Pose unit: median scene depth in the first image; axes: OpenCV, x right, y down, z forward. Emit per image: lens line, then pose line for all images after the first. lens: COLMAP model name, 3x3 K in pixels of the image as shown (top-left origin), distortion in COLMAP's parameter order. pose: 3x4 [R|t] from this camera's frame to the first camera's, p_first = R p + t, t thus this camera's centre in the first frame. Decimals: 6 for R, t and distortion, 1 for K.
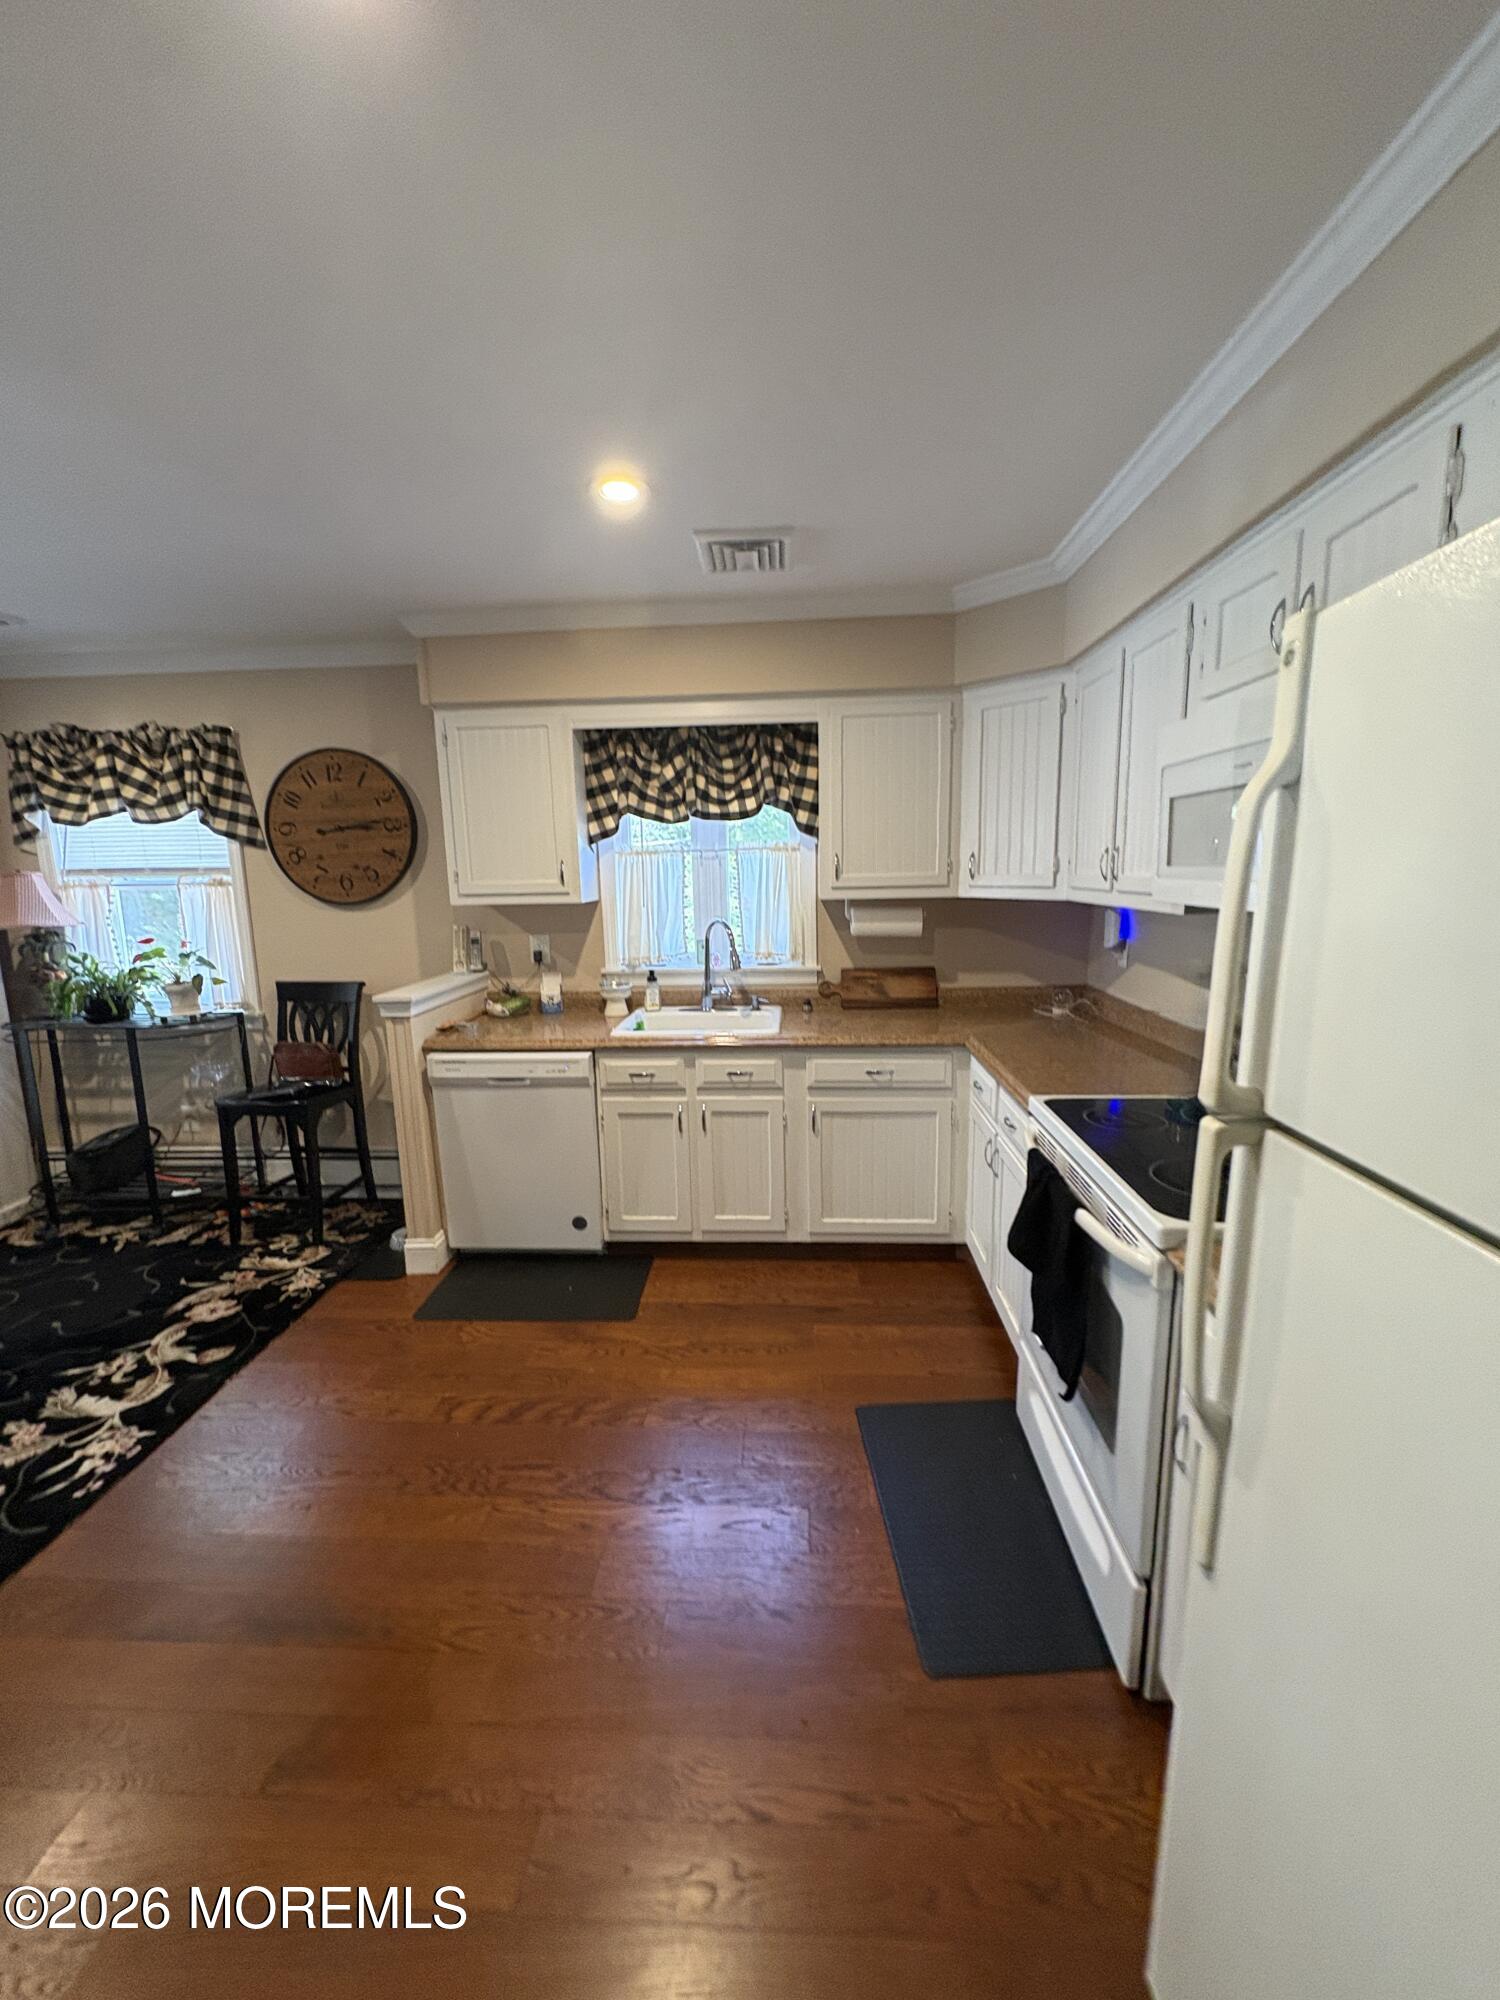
lens RADIAL K [[794.5, 0, 749.3], [0, 794.5, 1003.4], [0, 0, 1]] dist [0.000604, -0.000211]
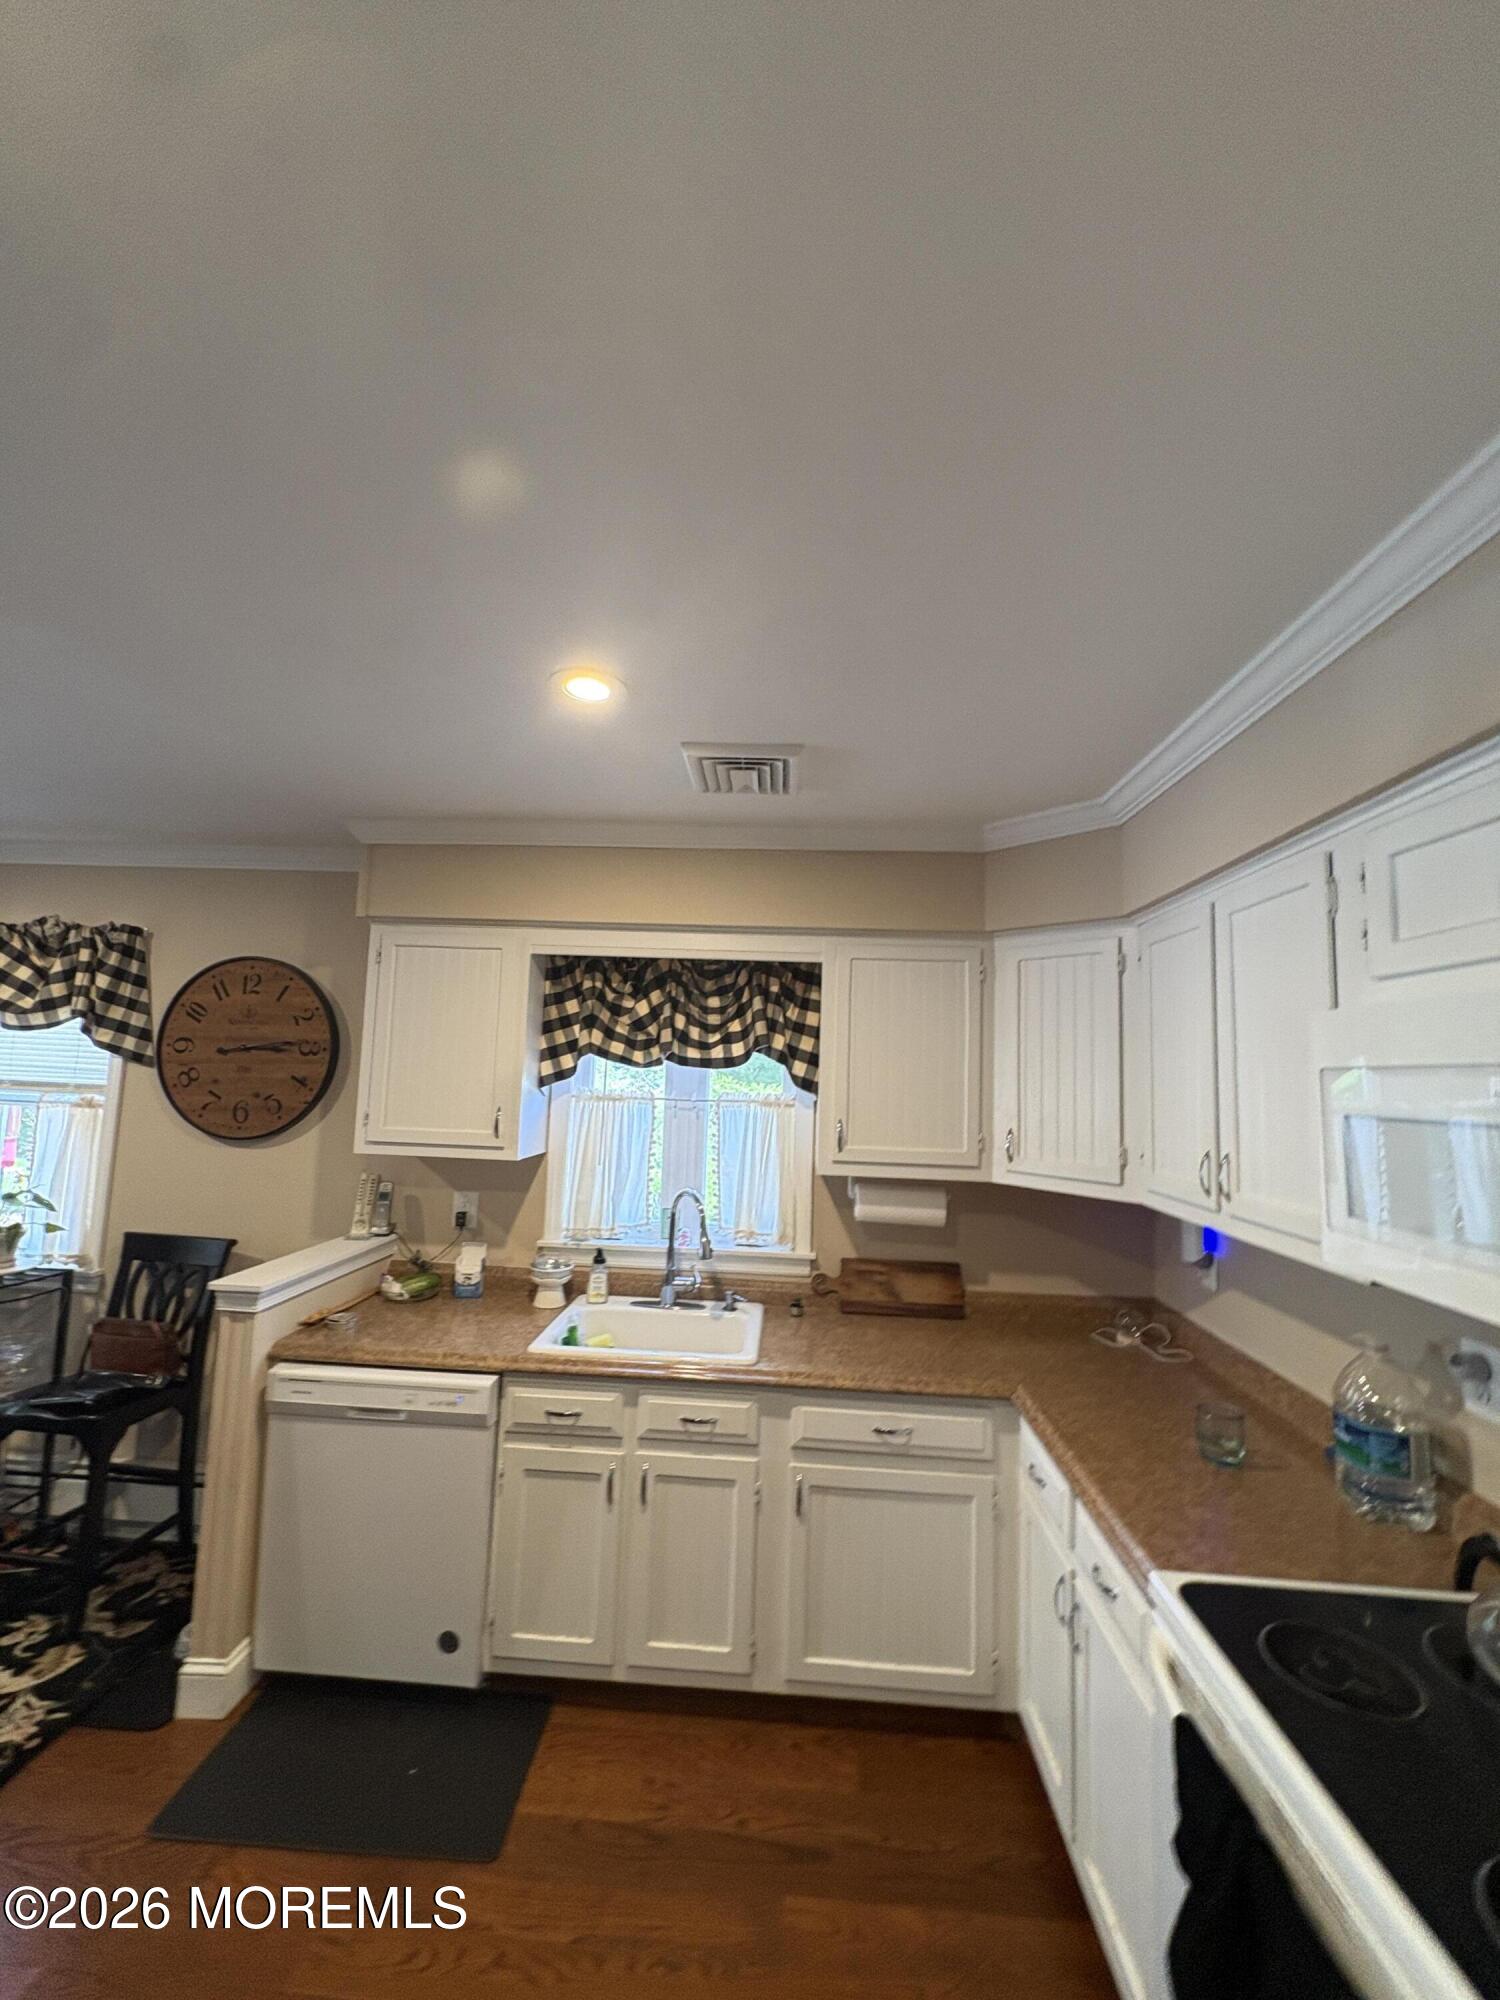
lens RADIAL K [[794.5, 0, 751.0], [0, 794.5, 1005.7], [0, 0, 1]] dist [0.000604, -0.000211]
pose [[0.998340, 0.057560, 0.002130, 0.011727], [-0.055021, 0.963931, -0.260401, -0.084735], [-0.017042, 0.259852, 0.965498, 0.194728]]
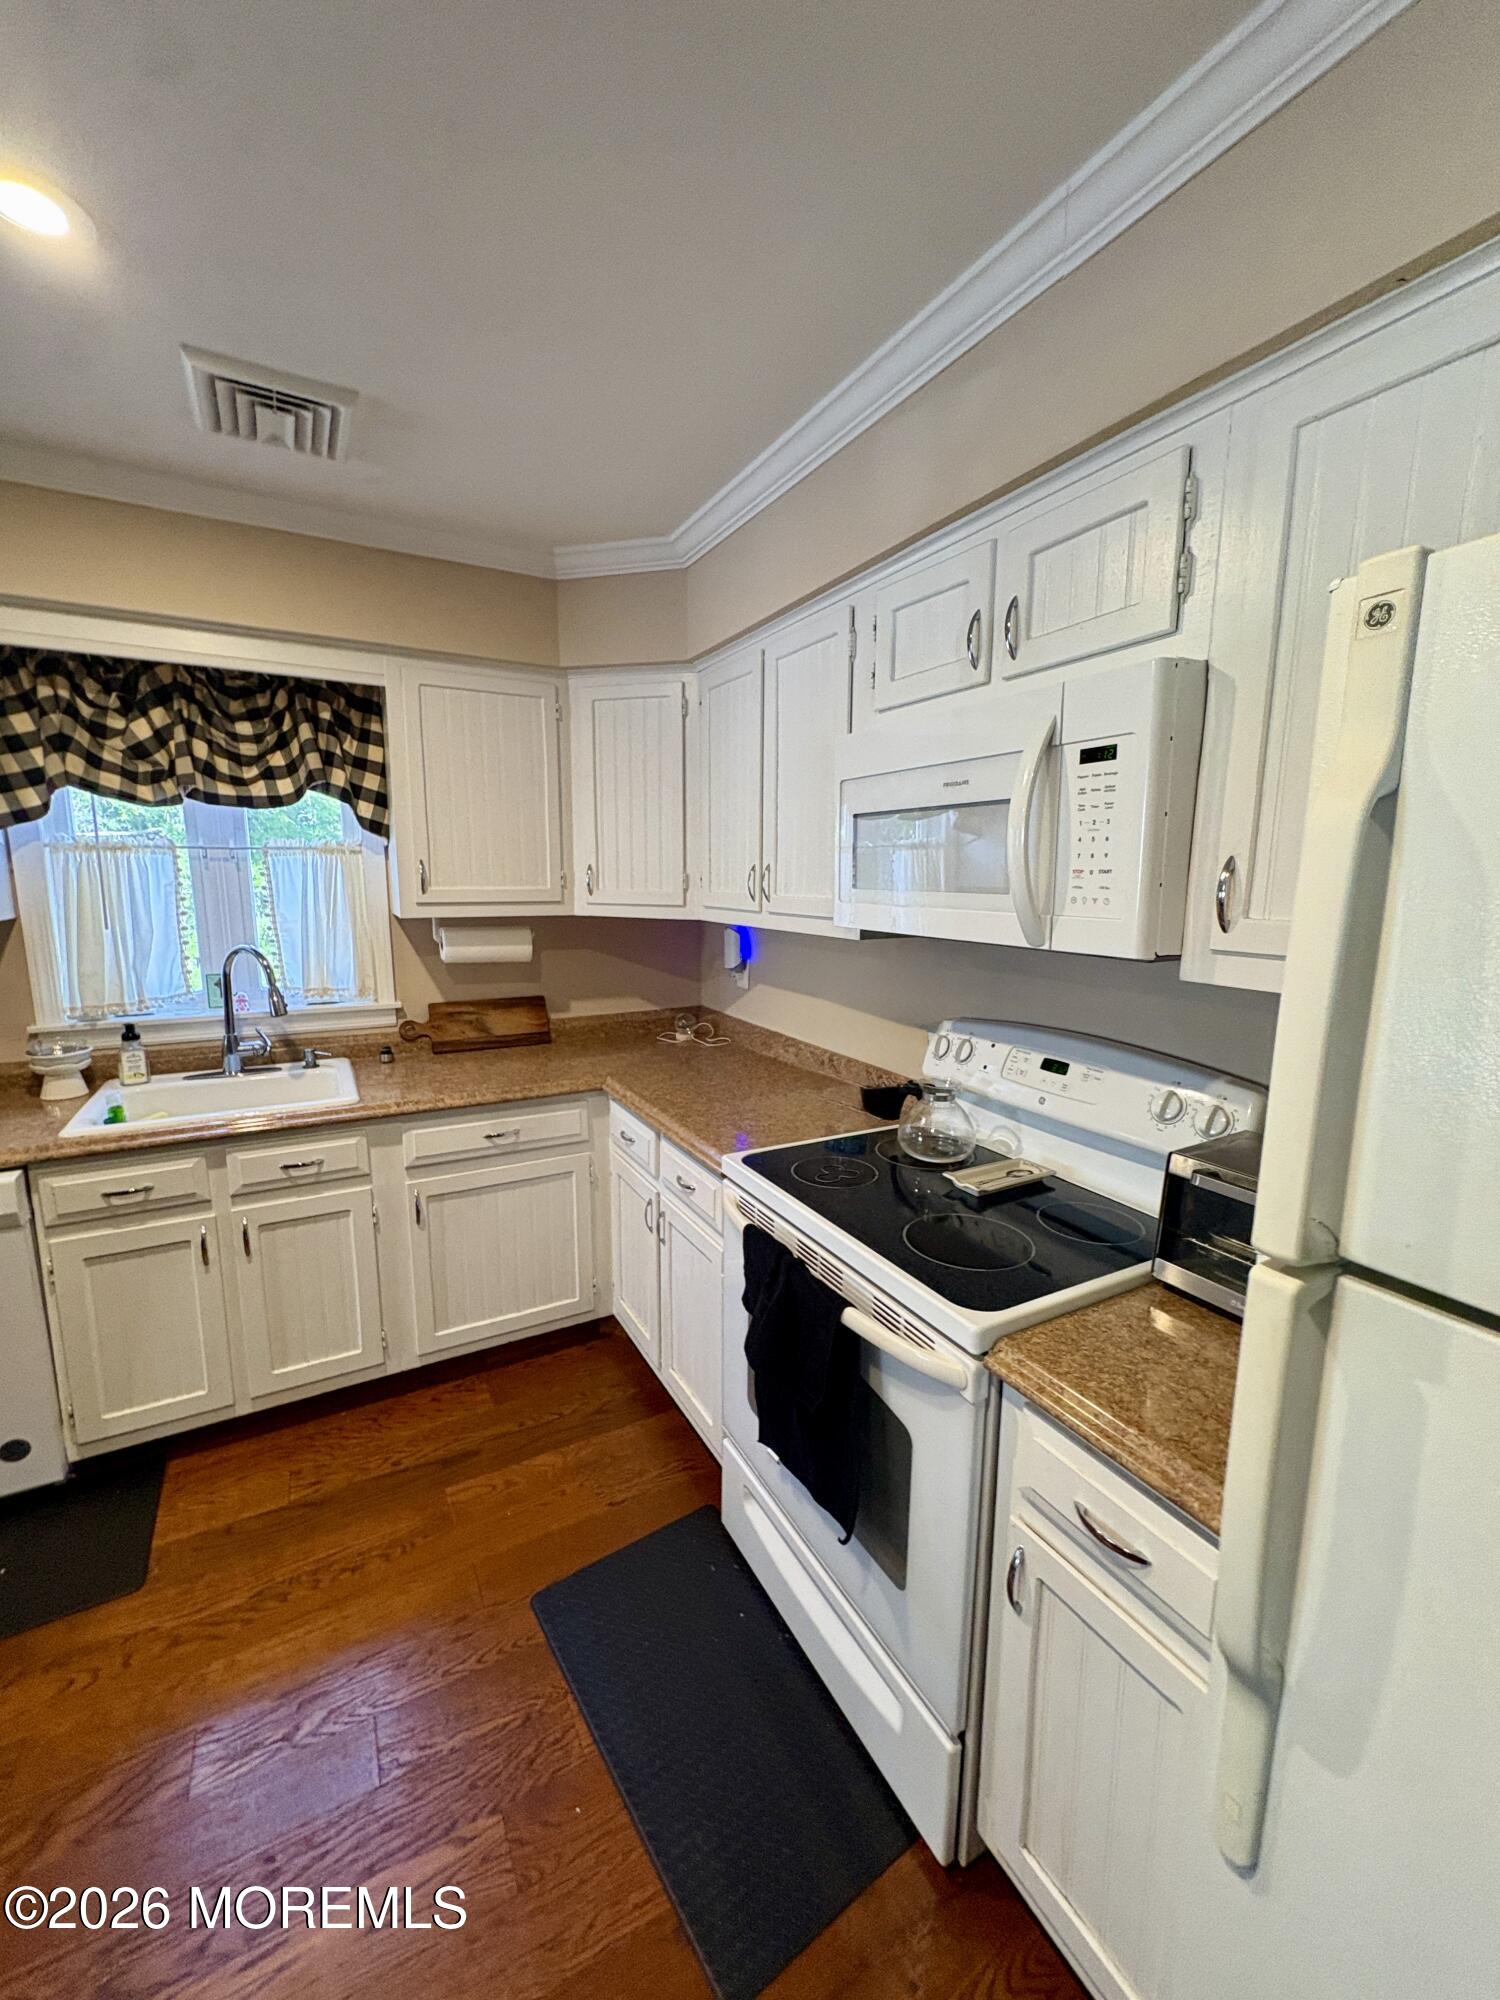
lens RADIAL K [[794.5, 0, 749.8], [0, 794.5, 1004.1], [0, 0, 1]] dist [0.000604, -0.000211]
pose [[0.843097, -0.059628, 0.534445, -0.043070], [0.065236, 0.997834, 0.008416, -0.032783], [-0.533790, 0.027770, 0.845161, 0.173128]]
